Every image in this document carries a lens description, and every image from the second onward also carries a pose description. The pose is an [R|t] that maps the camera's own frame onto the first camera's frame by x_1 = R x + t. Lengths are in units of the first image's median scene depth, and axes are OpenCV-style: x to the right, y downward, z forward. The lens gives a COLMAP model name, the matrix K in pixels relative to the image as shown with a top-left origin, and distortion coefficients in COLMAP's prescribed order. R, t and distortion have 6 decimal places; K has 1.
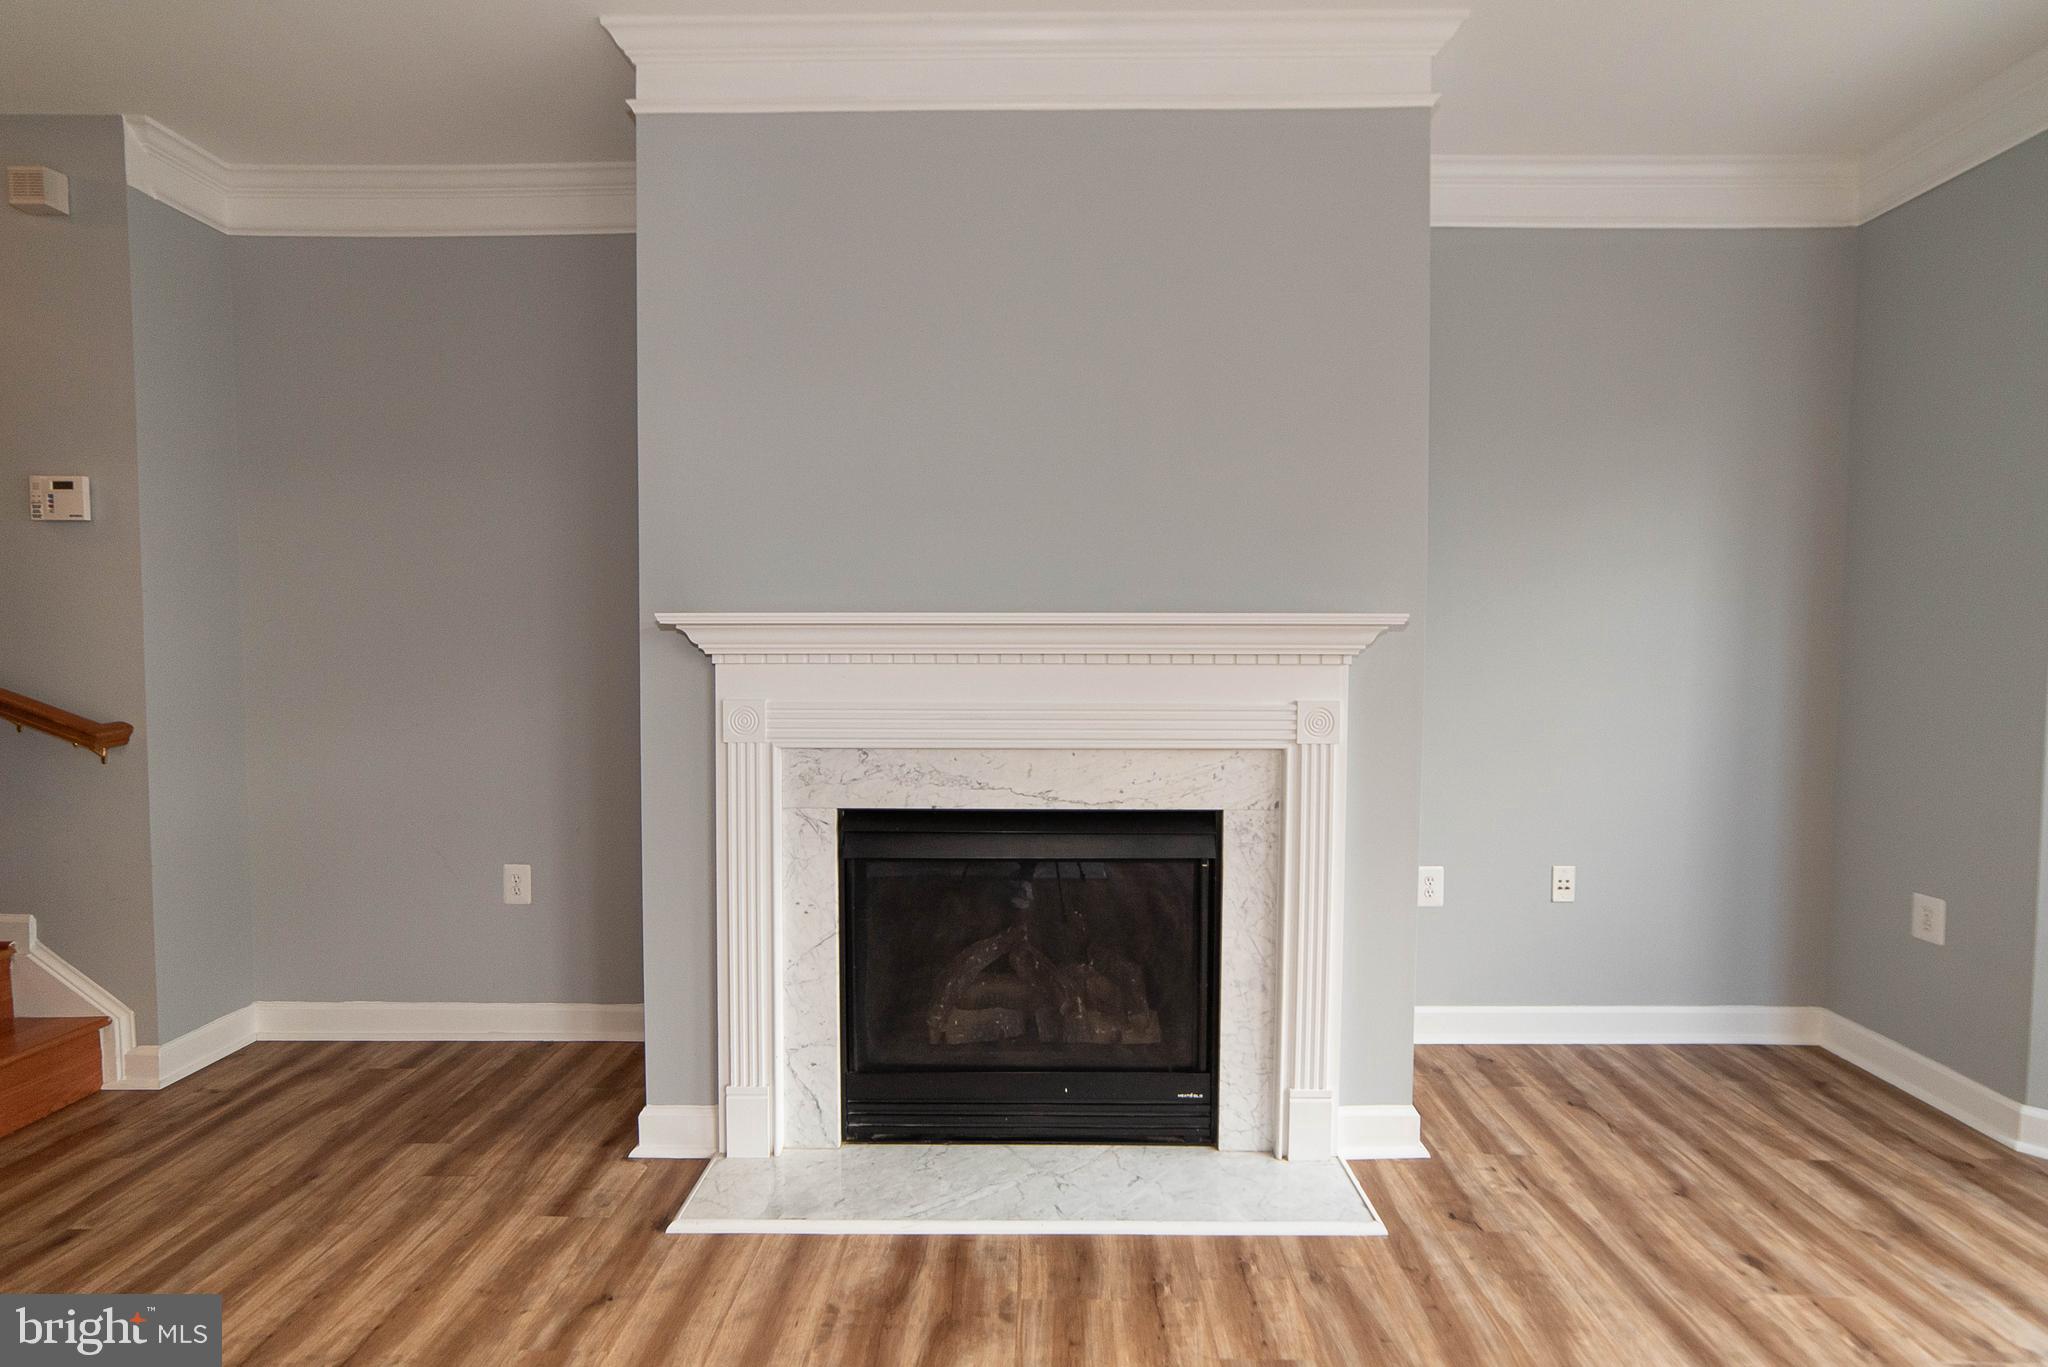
lens RADIAL K [[869.2, 0, 1024.0], [0, 869.2, 683.5], [0, 0, 1]] dist [-0.018150, 0.004580]
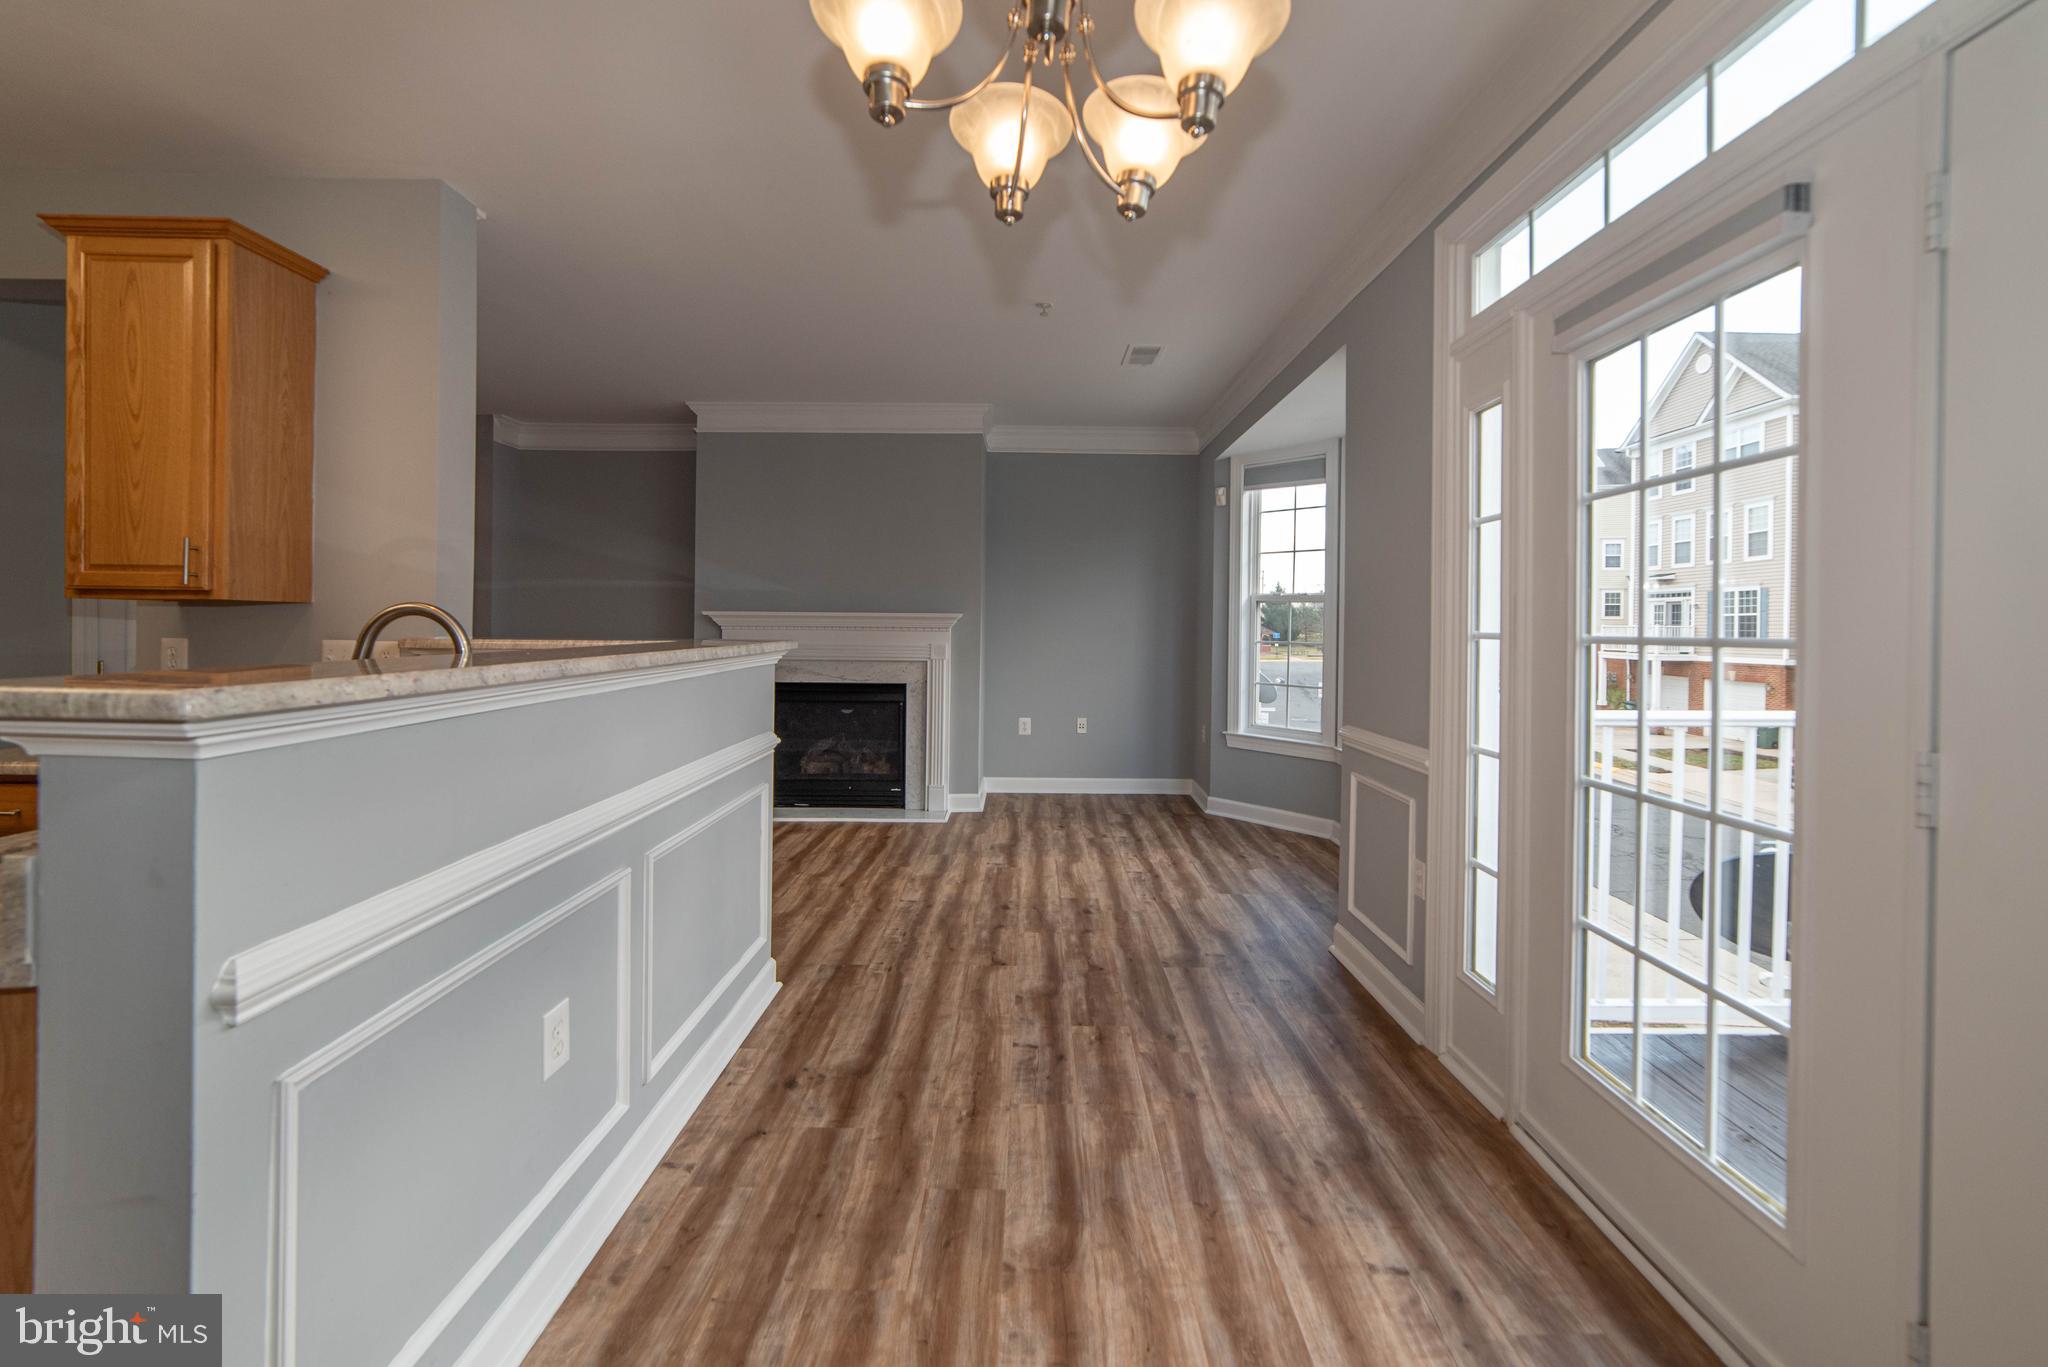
lens RADIAL K [[812.0, 0, 1039.8], [0, 812.0, 633.9], [0, 0, 1]] dist [-0.014272, 0.004747]
pose [[0.999518, 0.007697, 0.030072, 0.568963], [-0.006720, 0.999450, -0.032487, 0.067434], [-0.030305, 0.032269, 0.999020, -1.601324]]
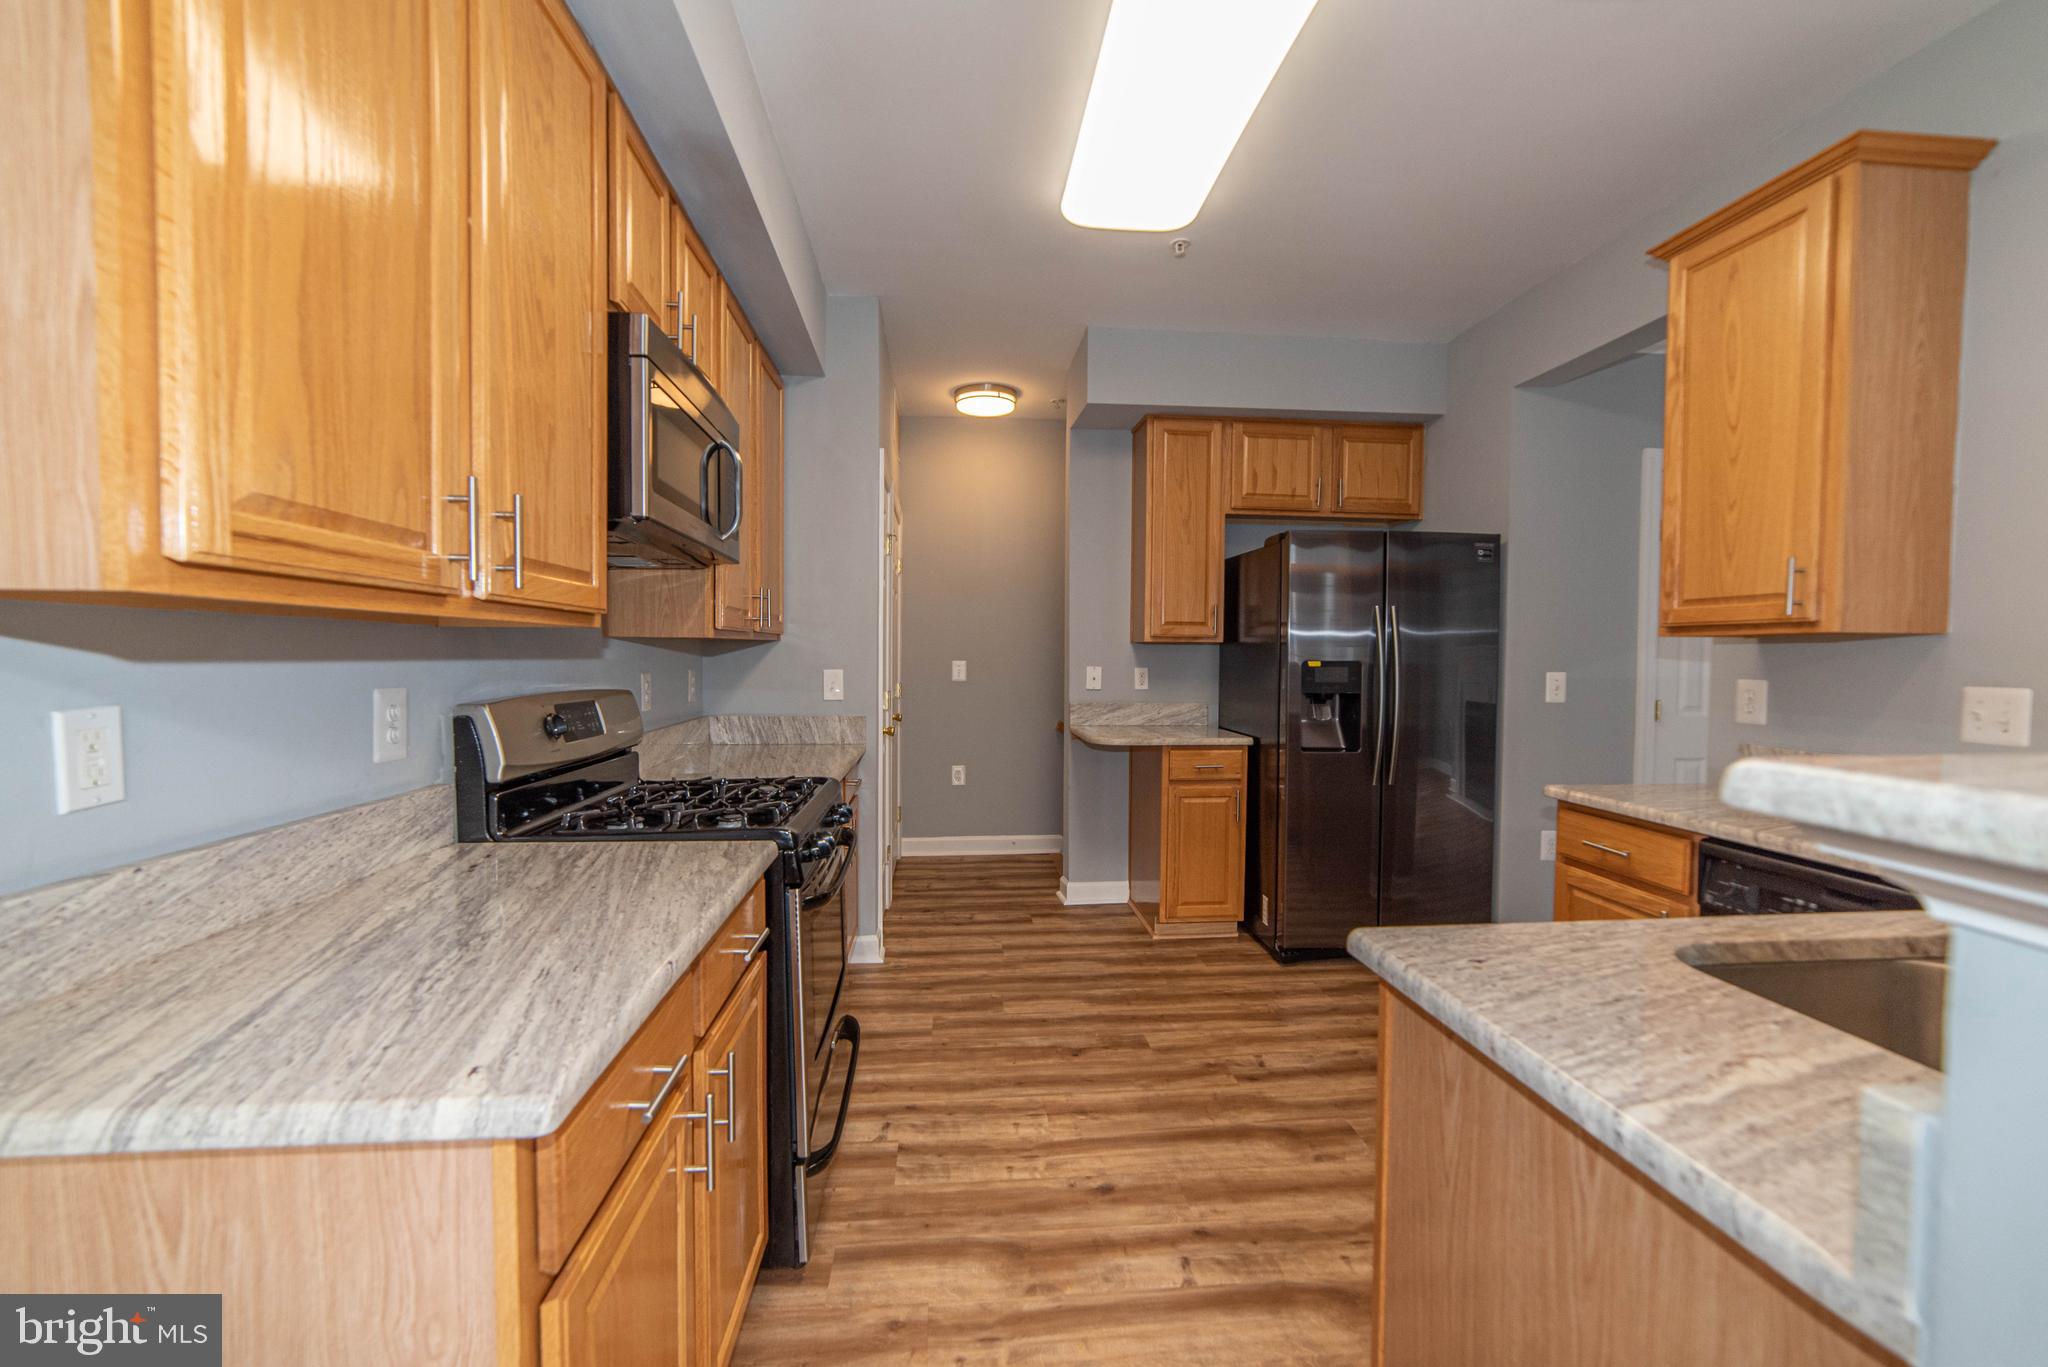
lens RADIAL K [[811.3, 0, 1010.2], [0, 811.3, 677.5], [0, 0, 1]] dist [-0.008939, 0.000247]
pose [[0.105849, 0.024977, -0.994068, 0.250327], [-0.047854, 0.998654, 0.019997, 0.065803], [0.993230, 0.045454, 0.106902, -1.436302]]
